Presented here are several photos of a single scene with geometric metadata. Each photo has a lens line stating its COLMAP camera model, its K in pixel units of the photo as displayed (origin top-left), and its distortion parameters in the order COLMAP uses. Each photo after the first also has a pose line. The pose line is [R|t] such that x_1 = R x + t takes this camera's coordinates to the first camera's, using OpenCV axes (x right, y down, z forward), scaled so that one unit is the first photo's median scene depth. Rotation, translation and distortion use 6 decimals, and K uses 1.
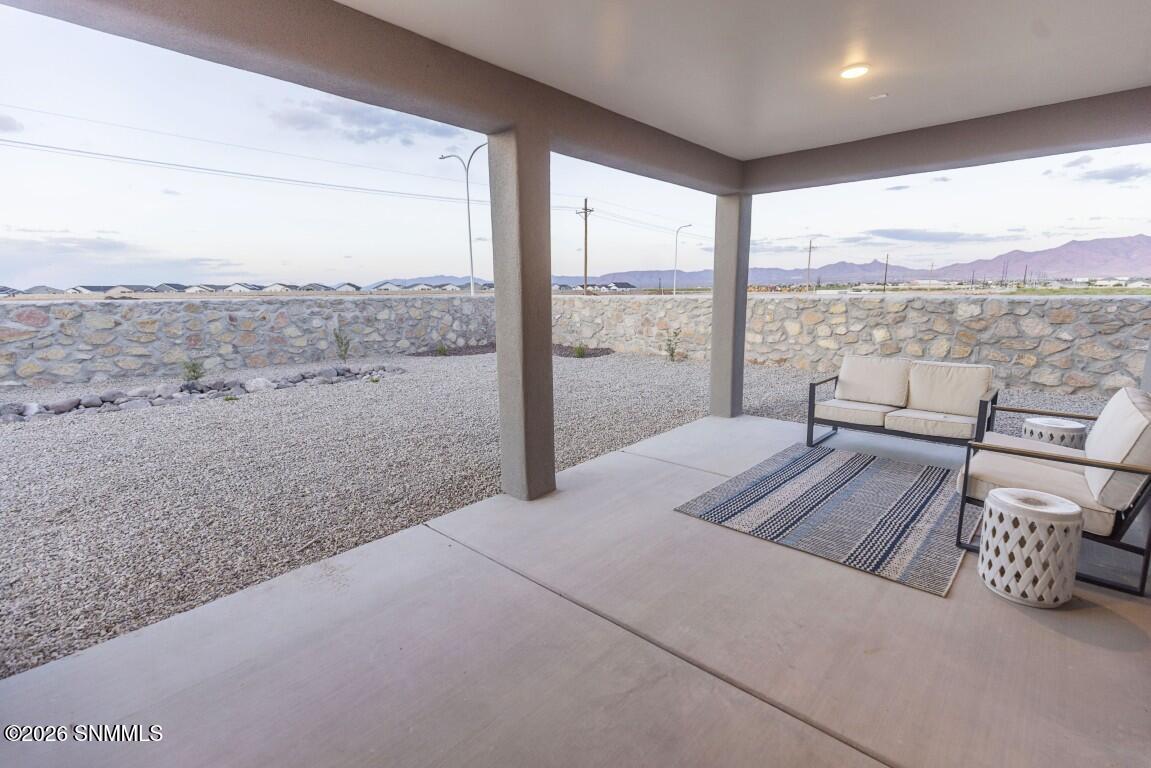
lens RADIAL K [[515.7, 0, 573.2], [0, 515.7, 381.0], [0, 0, 1]] dist [0.003501, -0.000564]
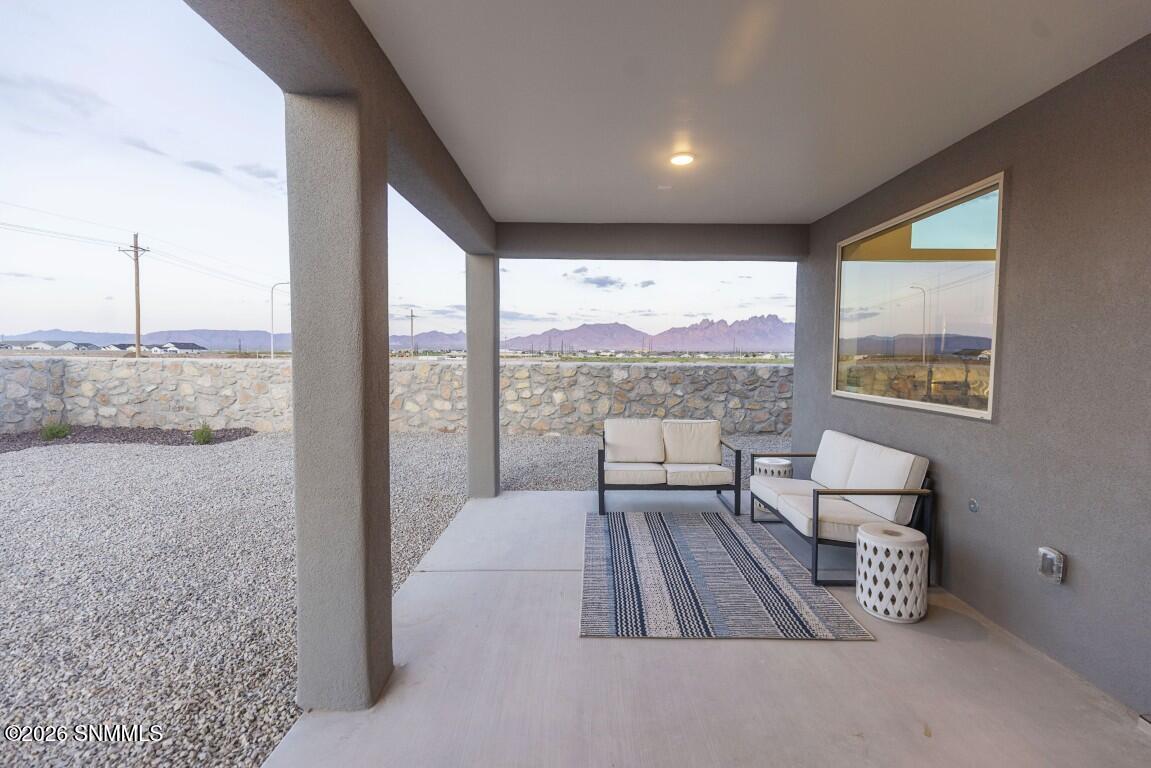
lens RADIAL K [[515.7, 0, 581.3], [0, 515.7, 378.8], [0, 0, 1]] dist [0.003501, -0.000564]
pose [[0.732370, -0.015503, 0.680730, -0.140921], [0.102645, 0.990830, -0.087866, -0.028171], [-0.673126, 0.134224, 0.727245, 0.168544]]
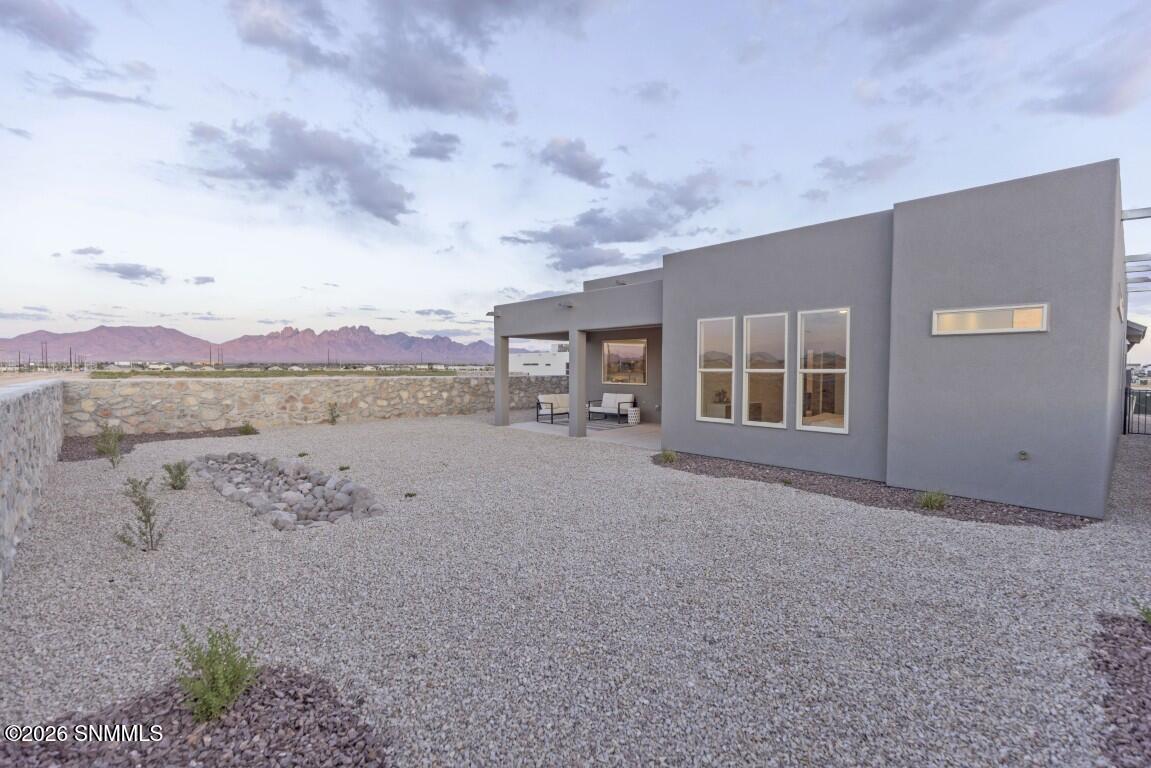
lens RADIAL K [[515.7, 0, 582.1], [0, 515.7, 381.7], [0, 0, 1]] dist [0.003501, -0.000564]
pose [[0.065797, -0.016020, 0.997704, -1.573734], [0.171581, 0.985160, 0.004503, -0.062877], [-0.982970, 0.170891, 0.067570, 0.348349]]
